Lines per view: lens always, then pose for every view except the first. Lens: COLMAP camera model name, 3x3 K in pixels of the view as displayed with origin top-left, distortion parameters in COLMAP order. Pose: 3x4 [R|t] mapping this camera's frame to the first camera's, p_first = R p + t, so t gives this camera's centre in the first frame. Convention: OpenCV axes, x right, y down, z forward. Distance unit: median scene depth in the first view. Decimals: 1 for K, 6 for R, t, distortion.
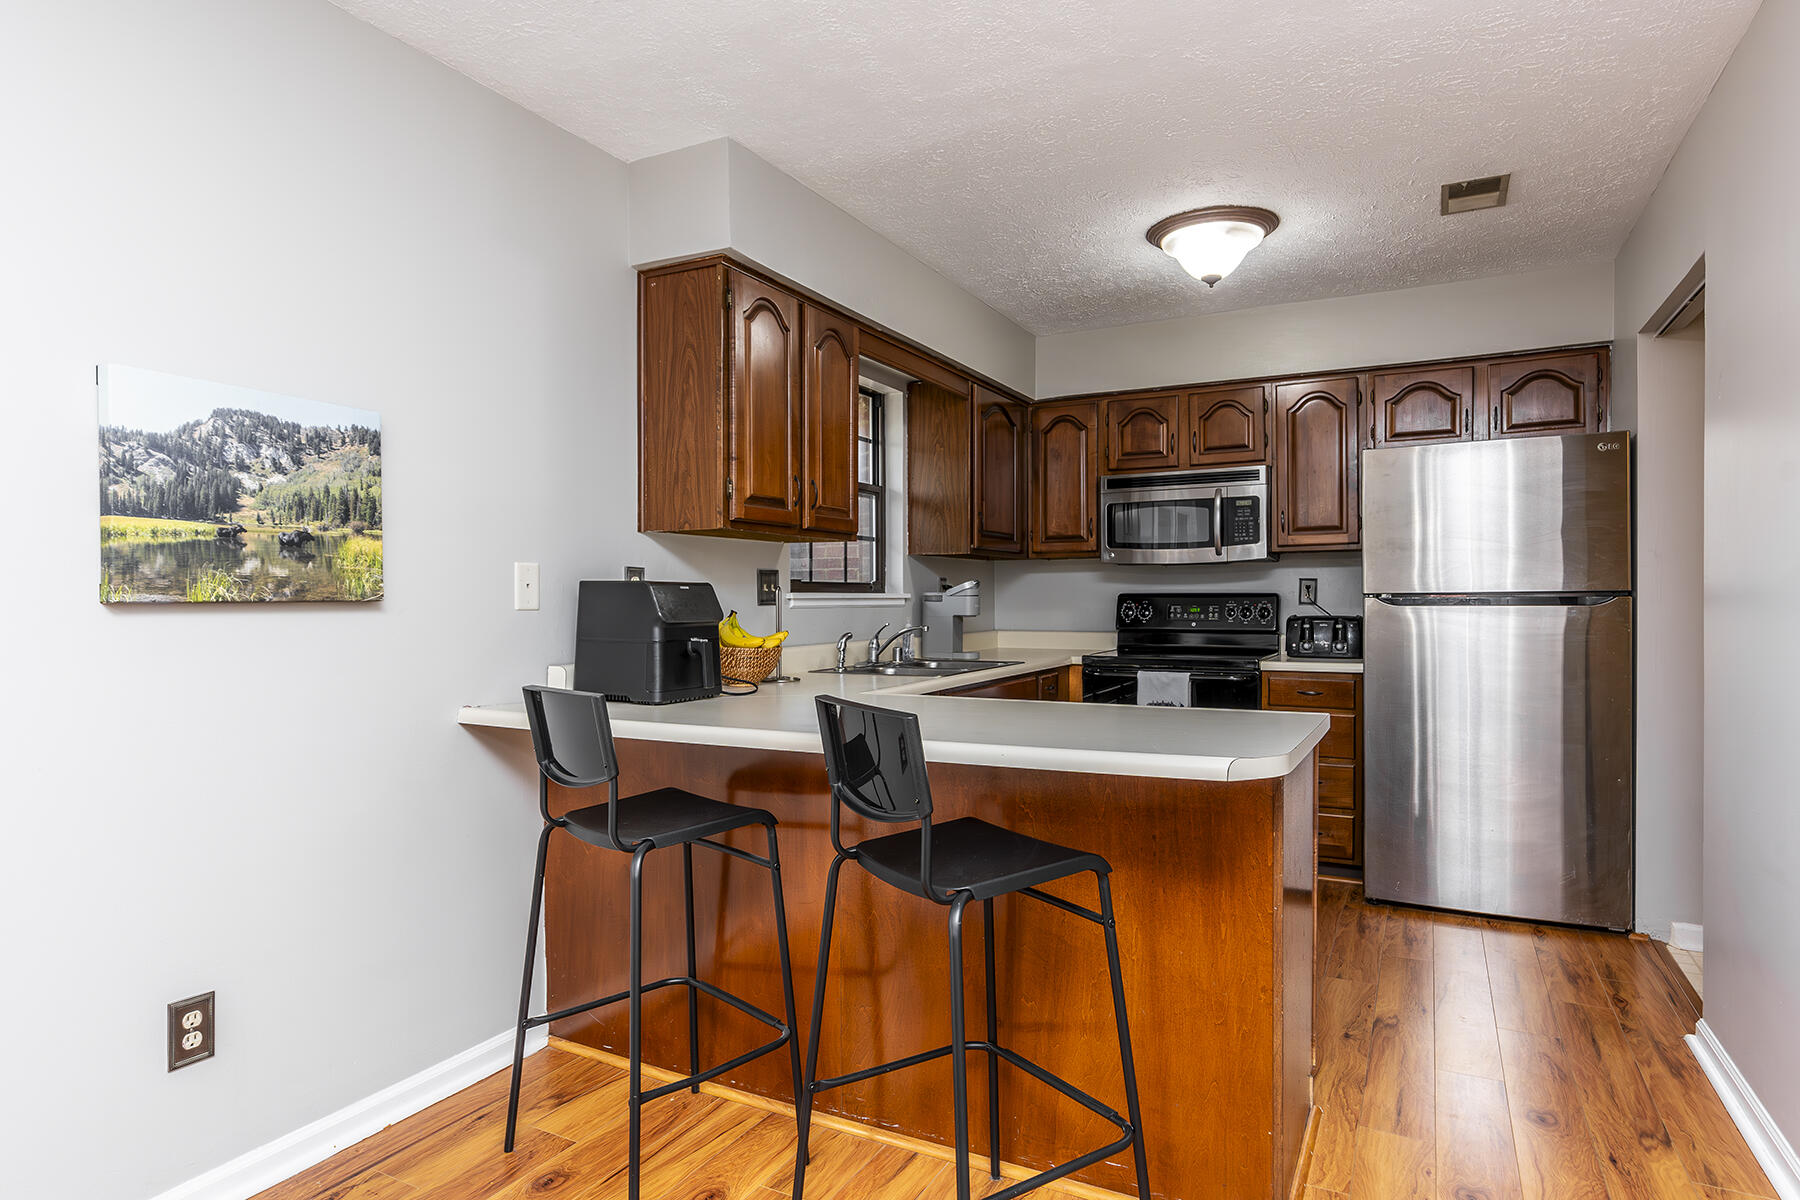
lens RADIAL K [[1002.7, 0, 900.2], [0, 1002.7, 599.3], [0, 0, 1]] dist [-0.019001, 0.006392]
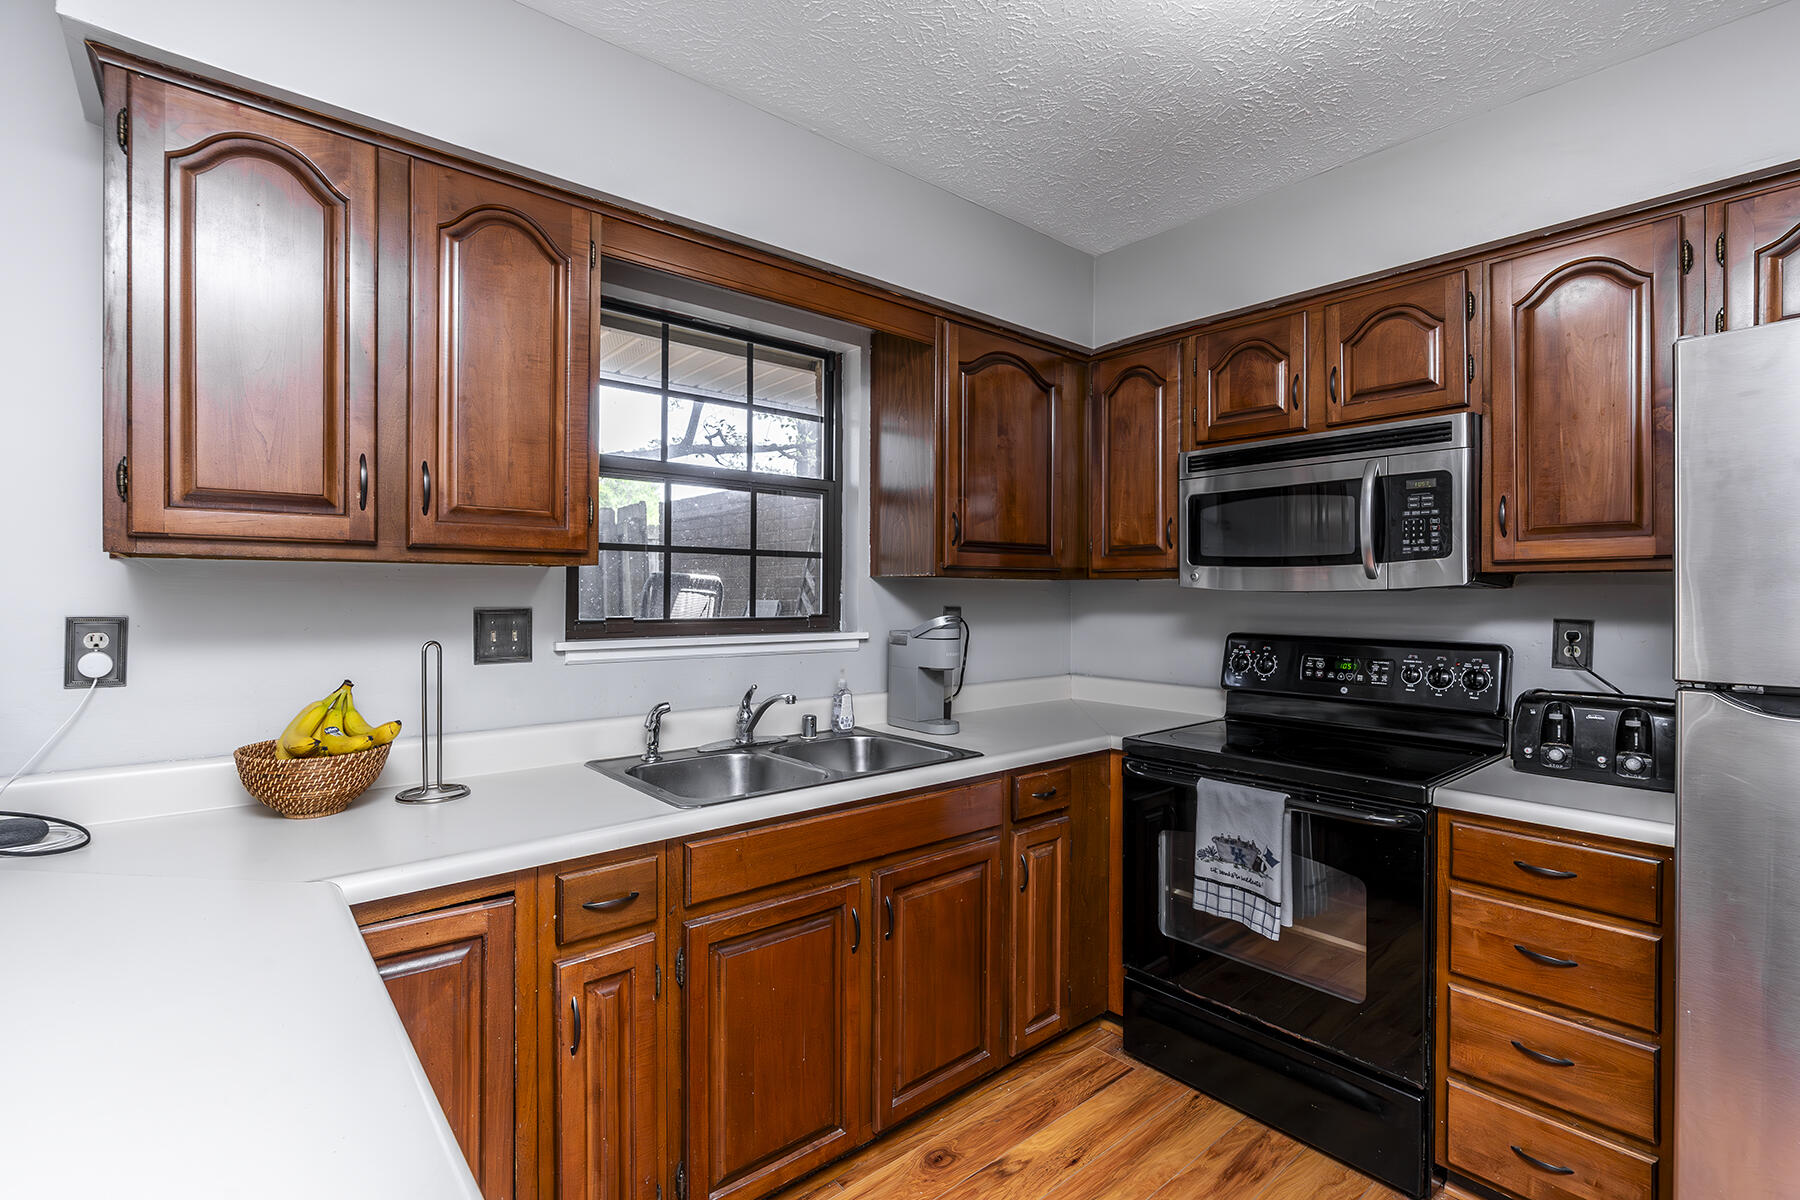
lens RADIAL K [[825.0, 0, 896.3], [0, 825.0, 591.2], [0, 0, 1]] dist [-0.008534, 0.002023]
pose [[0.928218, 0.007630, -0.371958, 0.247436], [-0.009509, 0.999950, -0.003218, -0.033359], [0.371915, 0.006524, 0.928244, 0.478059]]
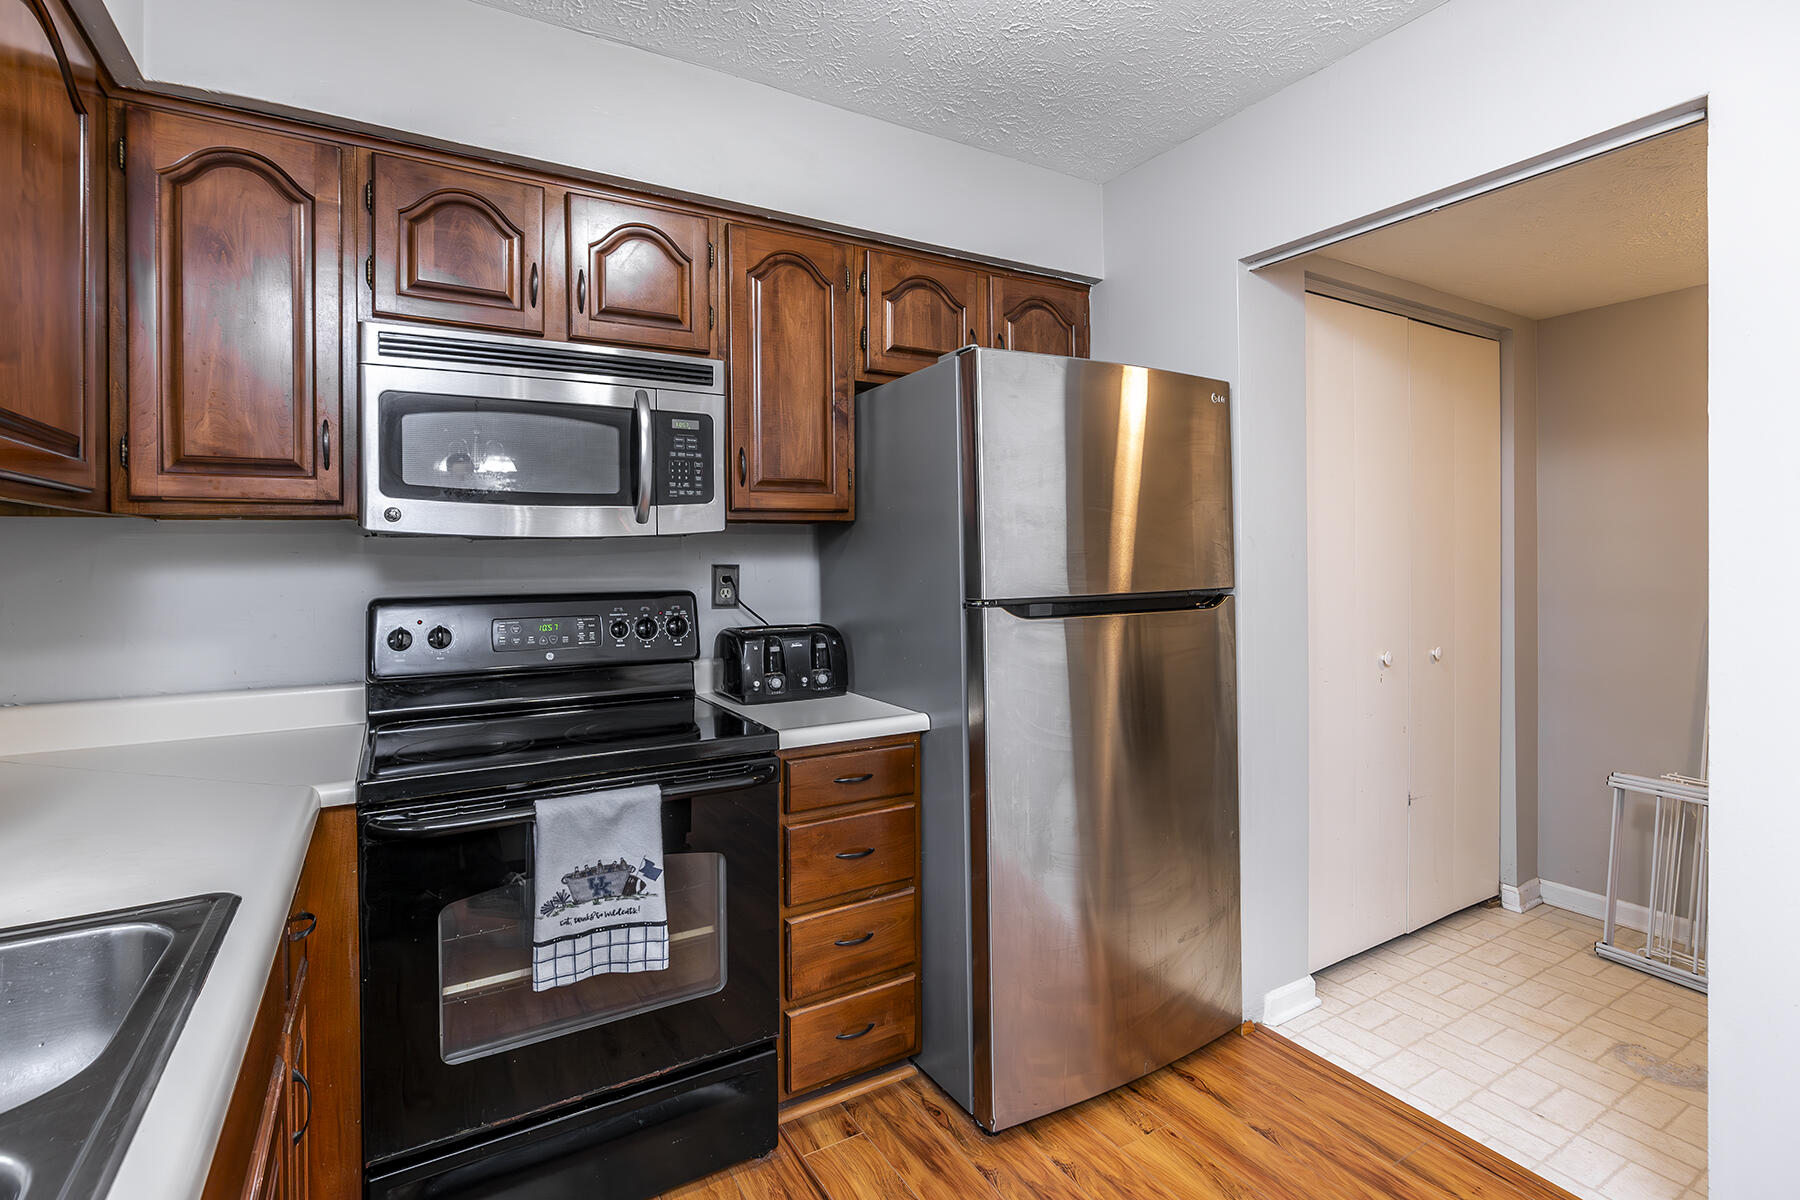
lens RADIAL K [[825.0, 0, 859.9], [0, 825.0, 567.0], [0, 0, 1]] dist [-0.008534, 0.002023]
pose [[0.548752, -0.009924, 0.835926, 0.030556], [0.007539, 0.999948, 0.006923, -0.024033], [-0.835951, 0.002503, 0.548798, 0.695170]]
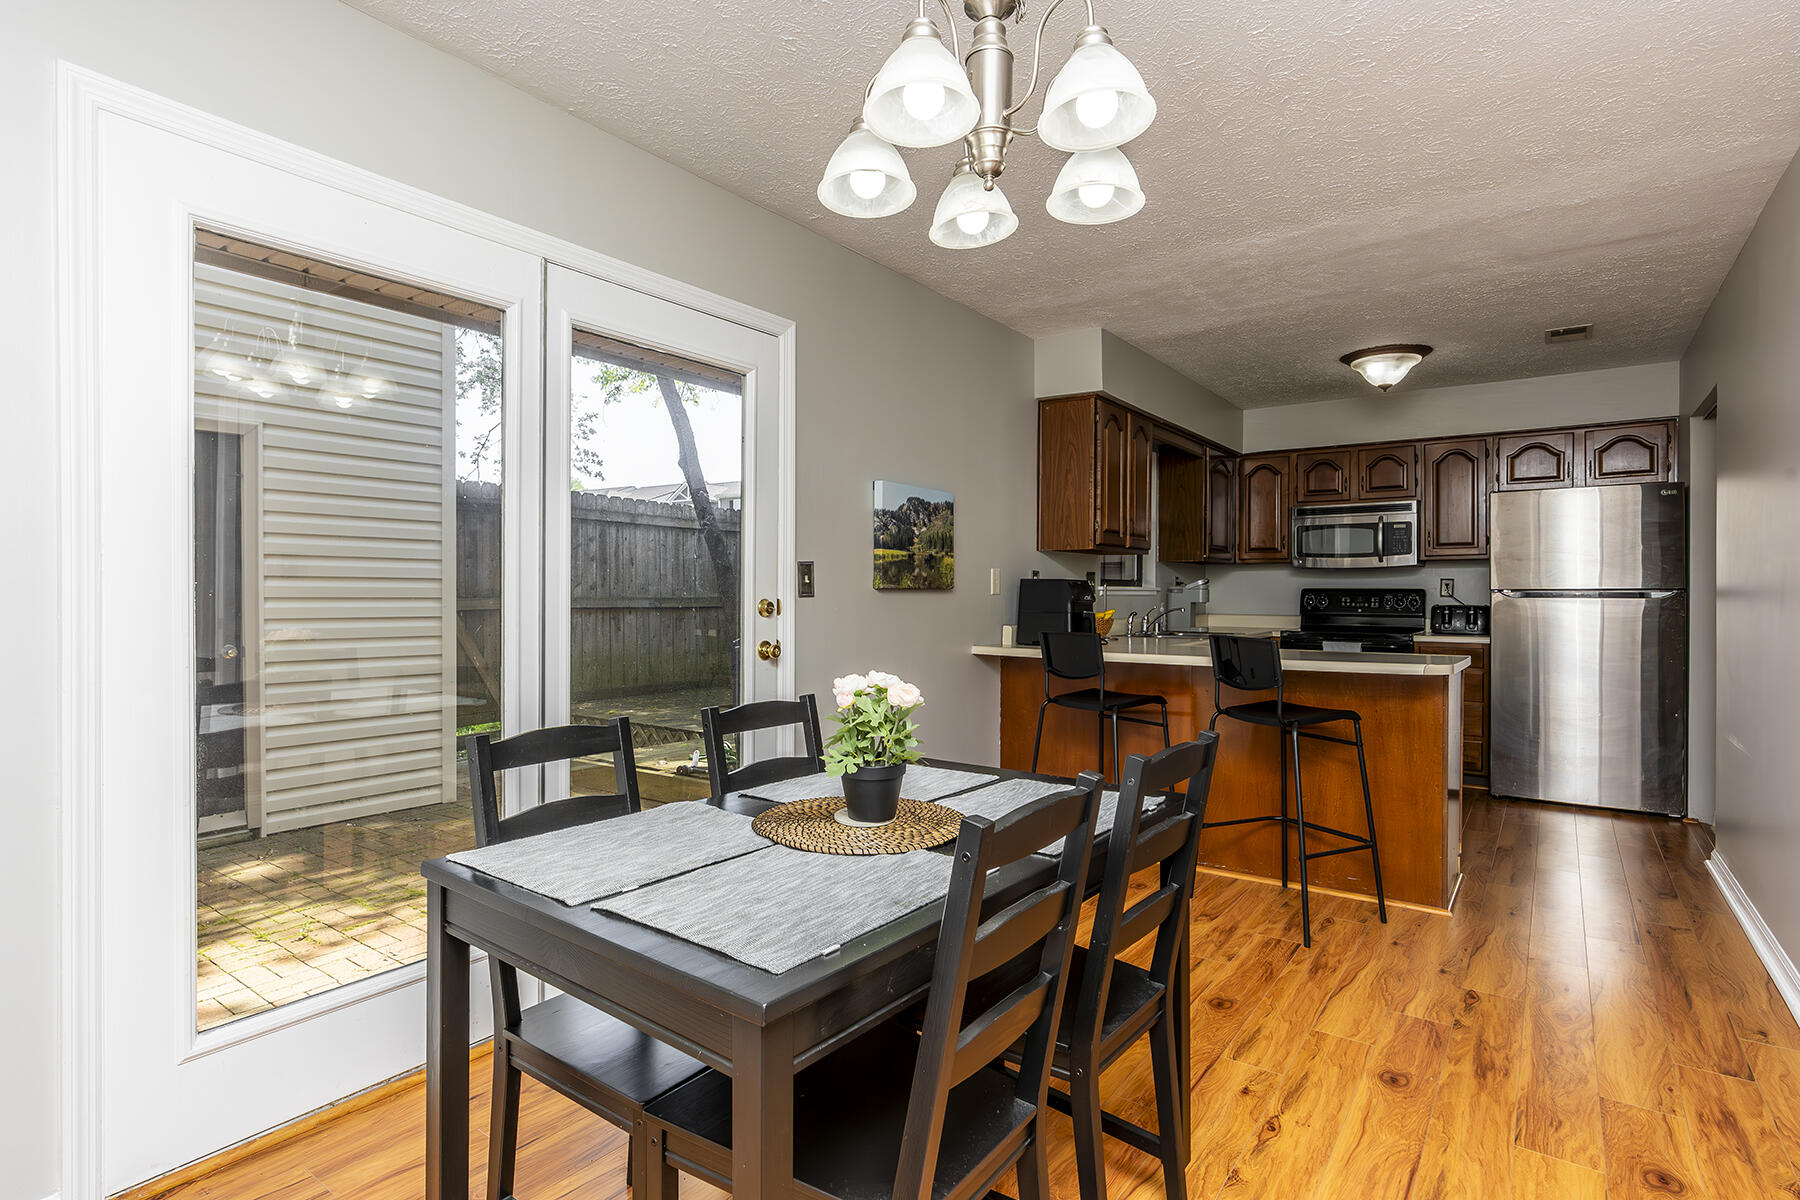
lens RADIAL K [[893.0, 0, 905.4], [0, 893.0, 584.5], [0, 0, 1]] dist [-0.001672, -0.002668]
pose [[0.989320, 0.006366, -0.145624, -0.175601], [-0.007829, 0.999924, -0.009477, 0.005466], [0.145552, 0.010516, 0.989295, -0.378067]]
